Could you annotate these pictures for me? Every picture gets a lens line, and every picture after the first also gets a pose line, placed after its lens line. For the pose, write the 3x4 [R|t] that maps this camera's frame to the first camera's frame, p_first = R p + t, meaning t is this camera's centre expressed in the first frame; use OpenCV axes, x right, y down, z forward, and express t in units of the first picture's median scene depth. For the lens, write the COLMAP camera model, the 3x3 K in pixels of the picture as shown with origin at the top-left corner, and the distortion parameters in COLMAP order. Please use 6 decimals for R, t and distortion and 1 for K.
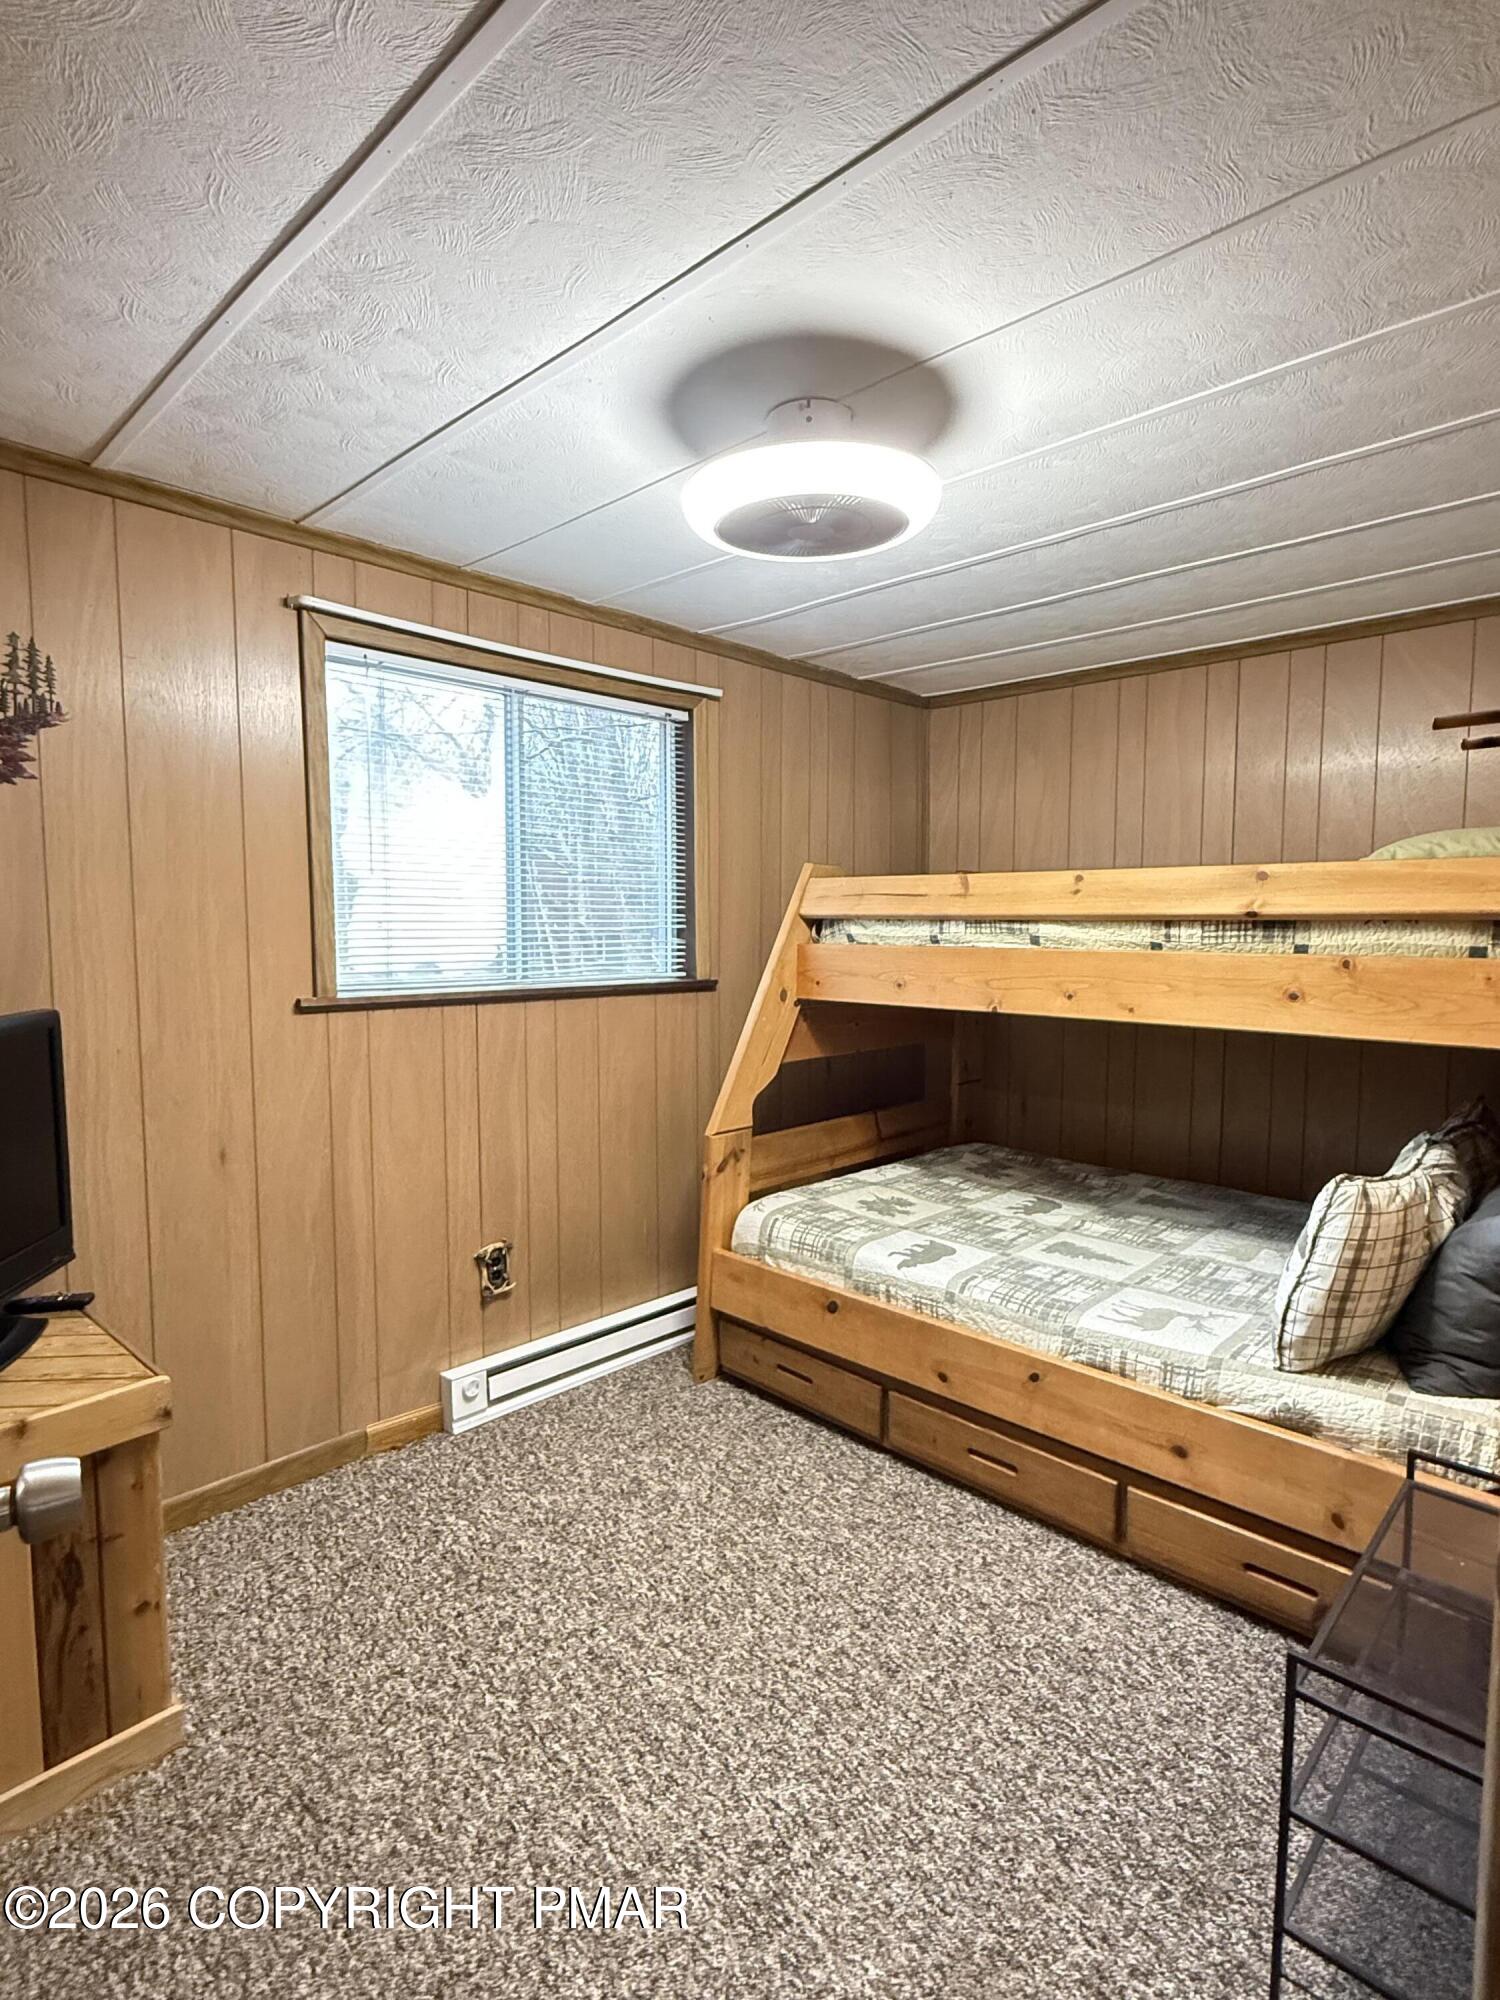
lens RADIAL K [[1021.3, 0, 748.5], [0, 1021.3, 1004.3], [0, 0, 1]] dist [0.003097, 0.000387]
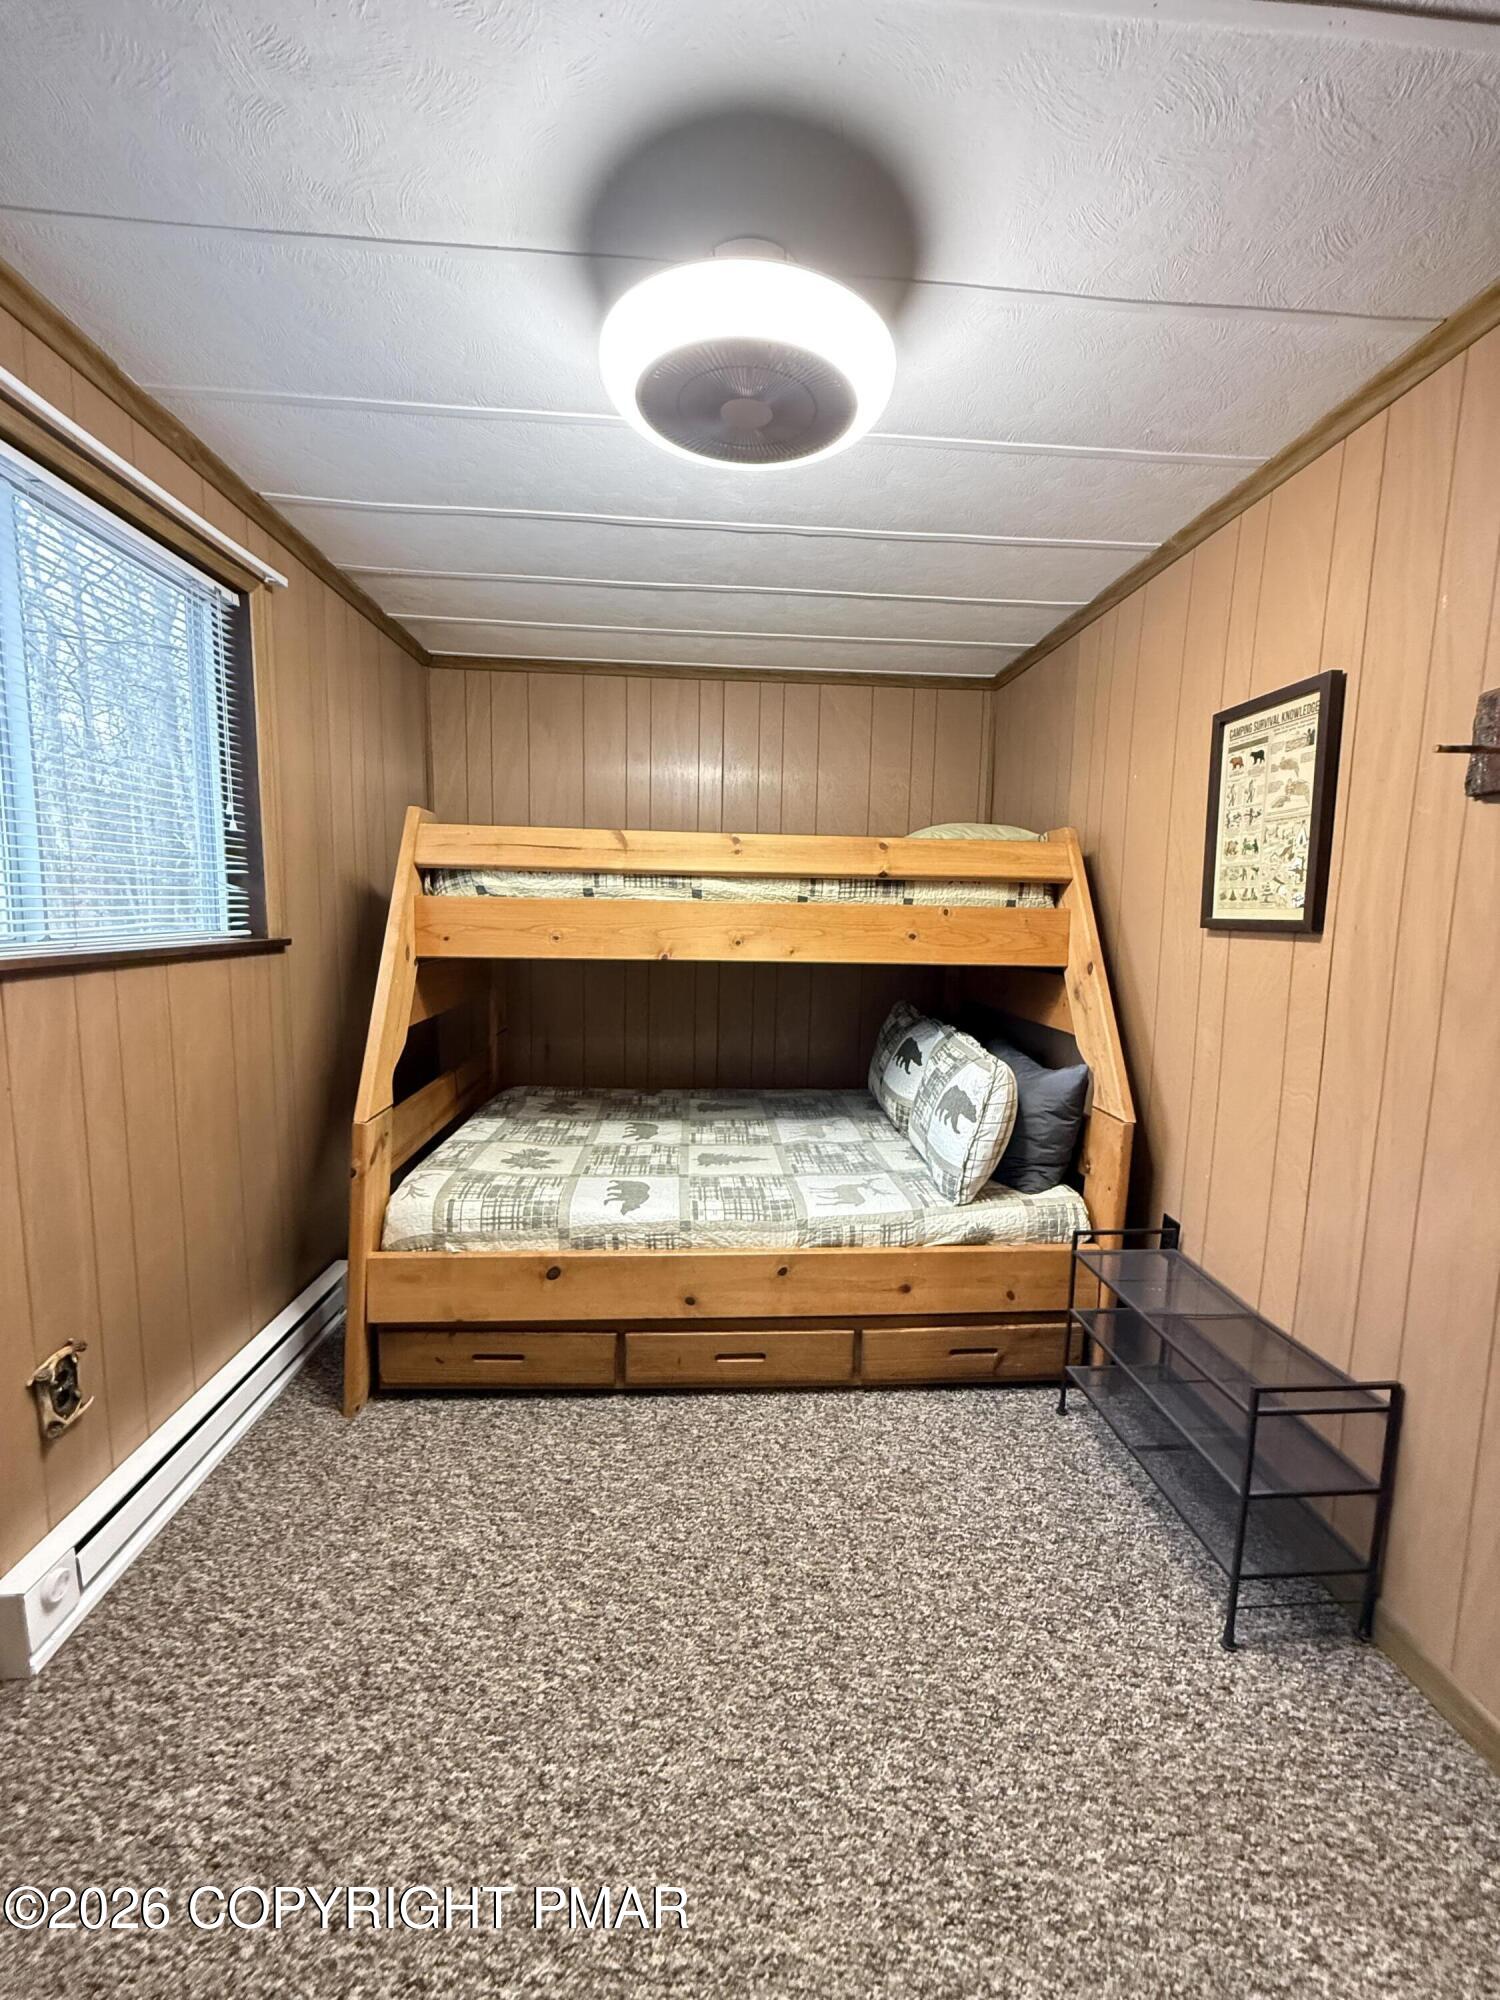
lens RADIAL K [[798.1, 0, 753.5], [0, 798.1, 997.5], [0, 0, 1]] dist [0.001908, 0.000427]
pose [[0.669662, -0.075008, 0.738869, -0.340263], [0.042211, 0.997122, 0.062968, -0.001756], [-0.741466, -0.010979, 0.670901, 0.372649]]
